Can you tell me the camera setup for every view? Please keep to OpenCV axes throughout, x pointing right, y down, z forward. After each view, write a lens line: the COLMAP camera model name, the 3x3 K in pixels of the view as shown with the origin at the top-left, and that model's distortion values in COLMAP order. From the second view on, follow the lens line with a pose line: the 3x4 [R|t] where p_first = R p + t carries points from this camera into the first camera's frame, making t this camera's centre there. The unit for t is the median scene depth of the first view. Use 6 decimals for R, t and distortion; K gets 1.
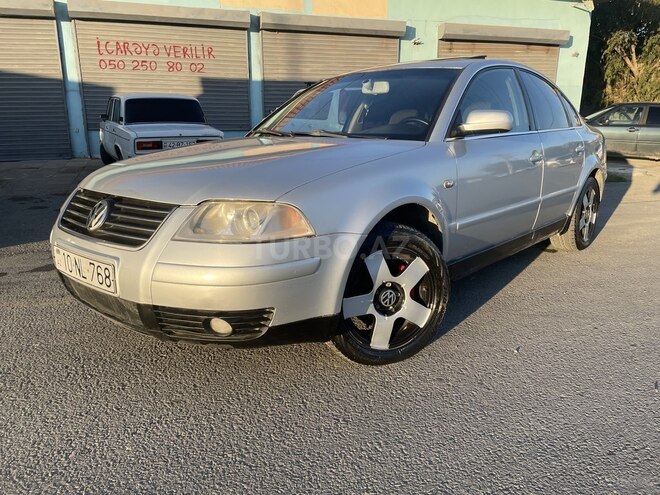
lens RADIAL K [[504.9, 0, 329.9], [0, 504.9, 237.6], [0, 0, 1]] dist [0.096283, -0.124857]
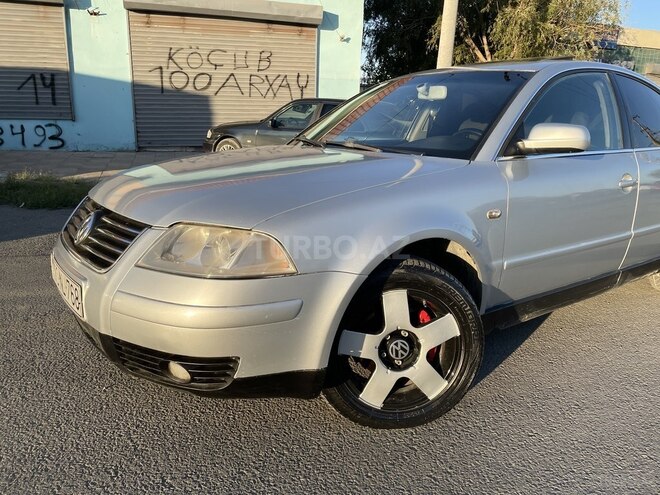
lens RADIAL K [[504.2, 0, 320.9], [0, 504.2, 241.4], [0, 0, 1]] dist [0.052491, -0.000904]
pose [[0.978963, 0.074167, -0.190081, 0.124426], [-0.073019, 0.997245, 0.013041, -0.054441], [0.190525, 0.001113, 0.981682, 0.157330]]
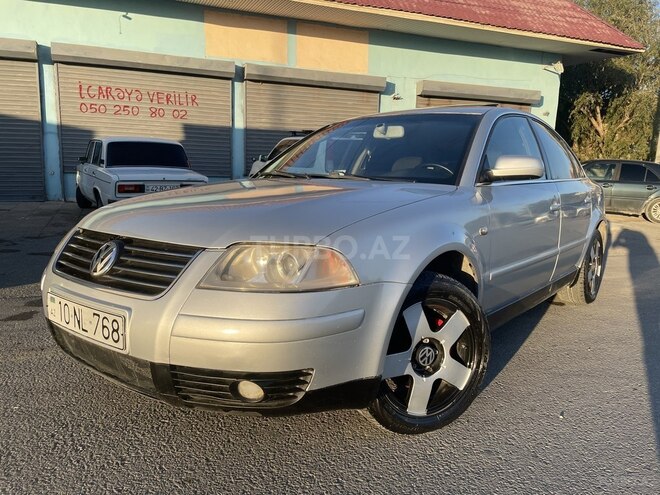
lens RADIAL K [[504.9, 0, 329.9], [0, 504.9, 237.6], [0, 0, 1]] dist [0.096283, -0.124857]
pose [[0.998474, 0.018271, 0.052106, -0.099159], [-0.013248, 0.995374, -0.095162, -0.001019], [-0.053604, 0.094327, 0.994097, 0.090558]]
